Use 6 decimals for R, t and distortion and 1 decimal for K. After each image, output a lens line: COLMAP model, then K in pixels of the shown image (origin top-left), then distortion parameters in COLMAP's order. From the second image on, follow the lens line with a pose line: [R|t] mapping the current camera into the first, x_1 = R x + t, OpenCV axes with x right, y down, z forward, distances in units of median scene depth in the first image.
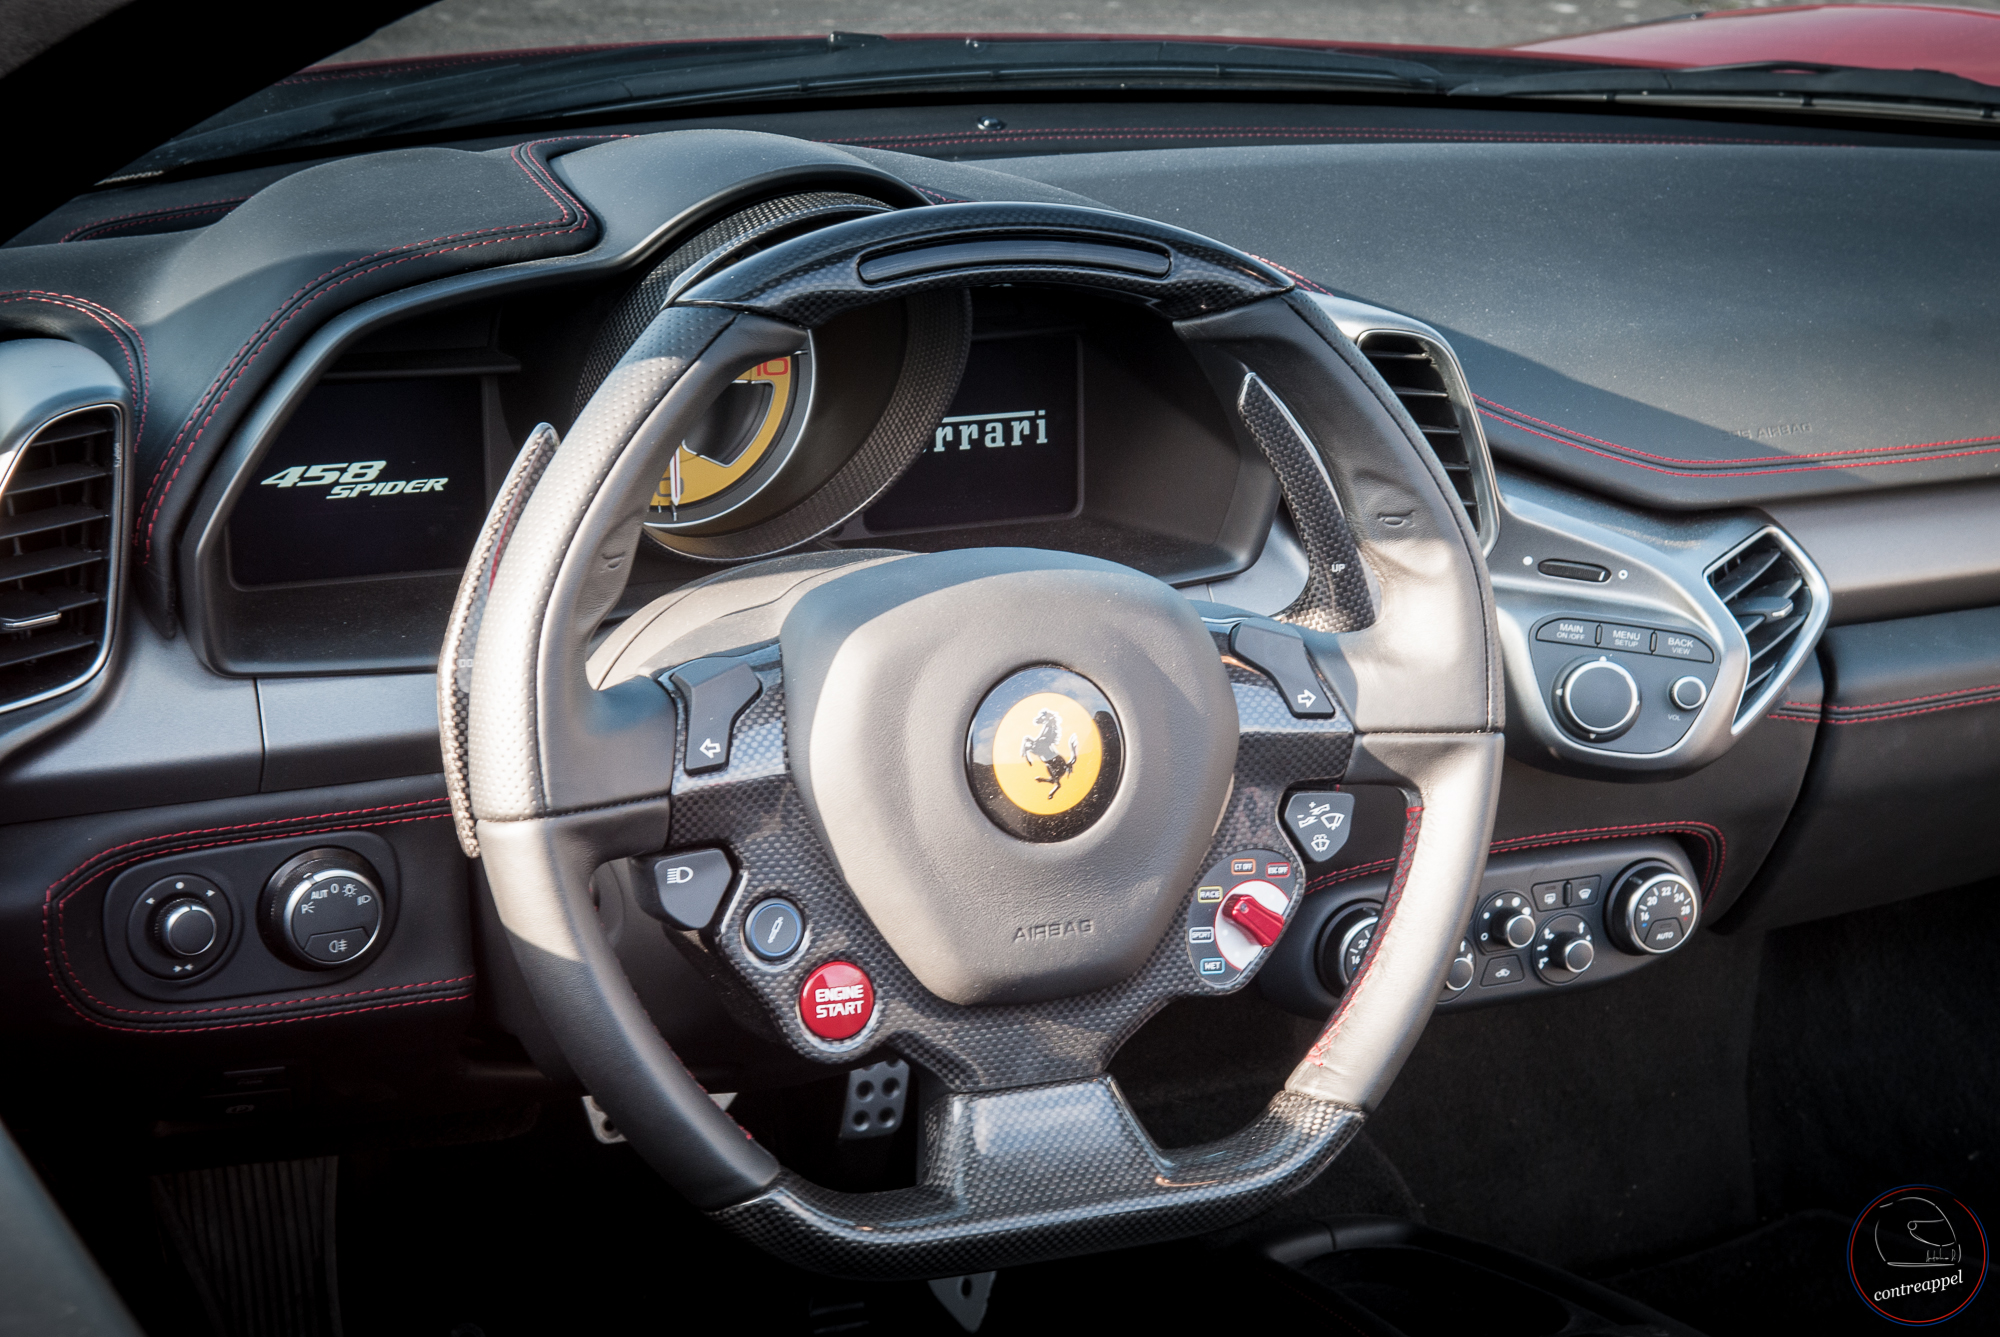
lens RADIAL K [[3420.3, 0, 1000.0], [0, 3420.3, 668.5], [0, 0, 1]] dist [0.039972, 2.500919]
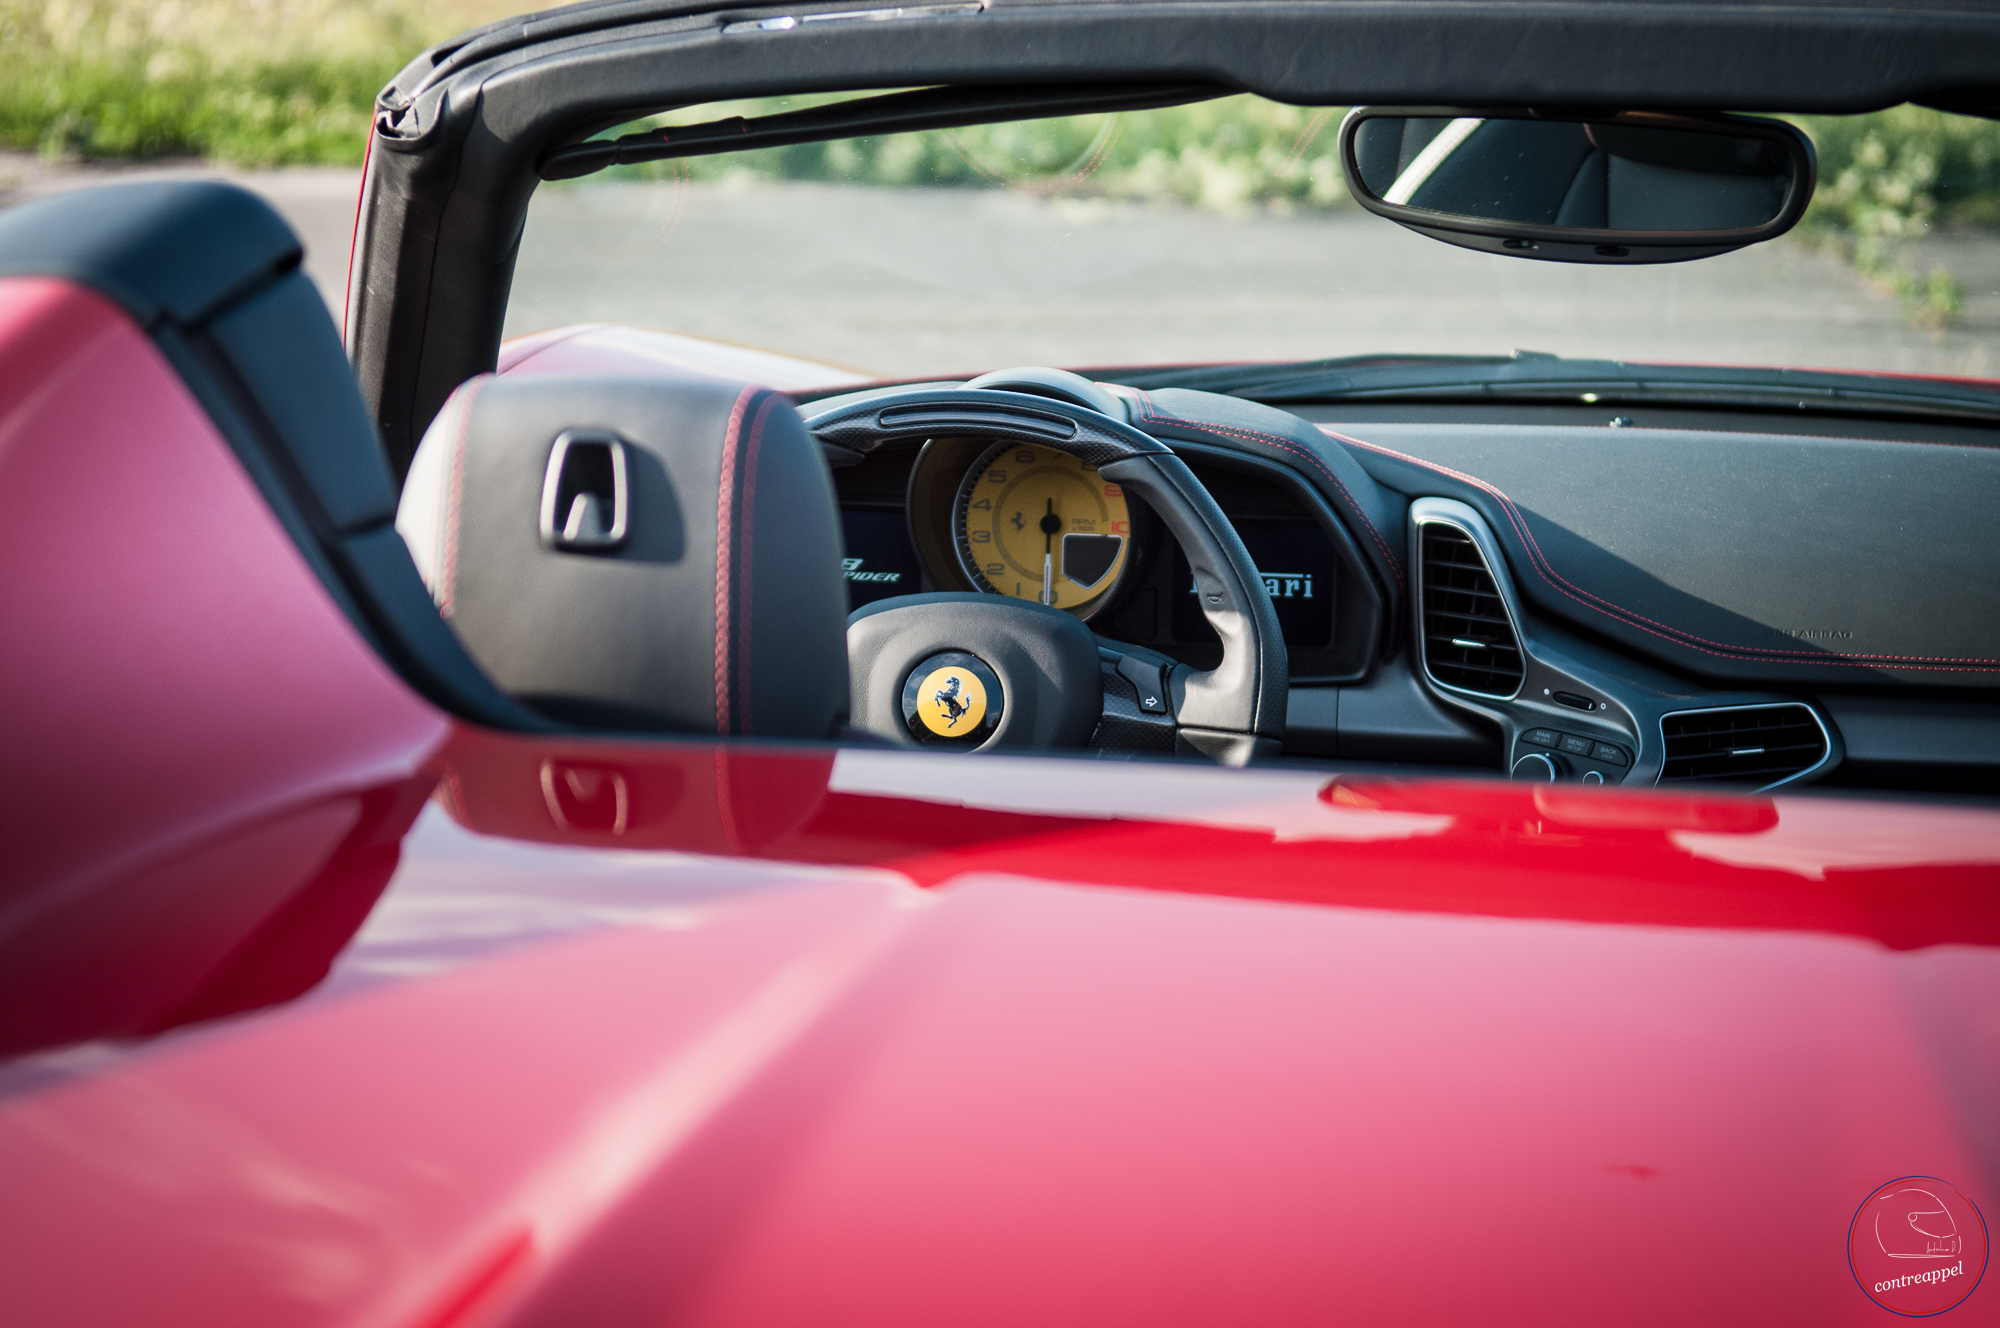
lens RADIAL K [[4735.6, 0, 1000.0], [0, 4735.6, 664.0], [0, 0, 1]] dist [-0.029813, 0.143519]
pose [[0.776406, 0.065347, -0.626837, 1.300841], [-0.161740, 0.981959, -0.097965, 0.201066], [0.609126, 0.177446, 0.772967, -0.715161]]
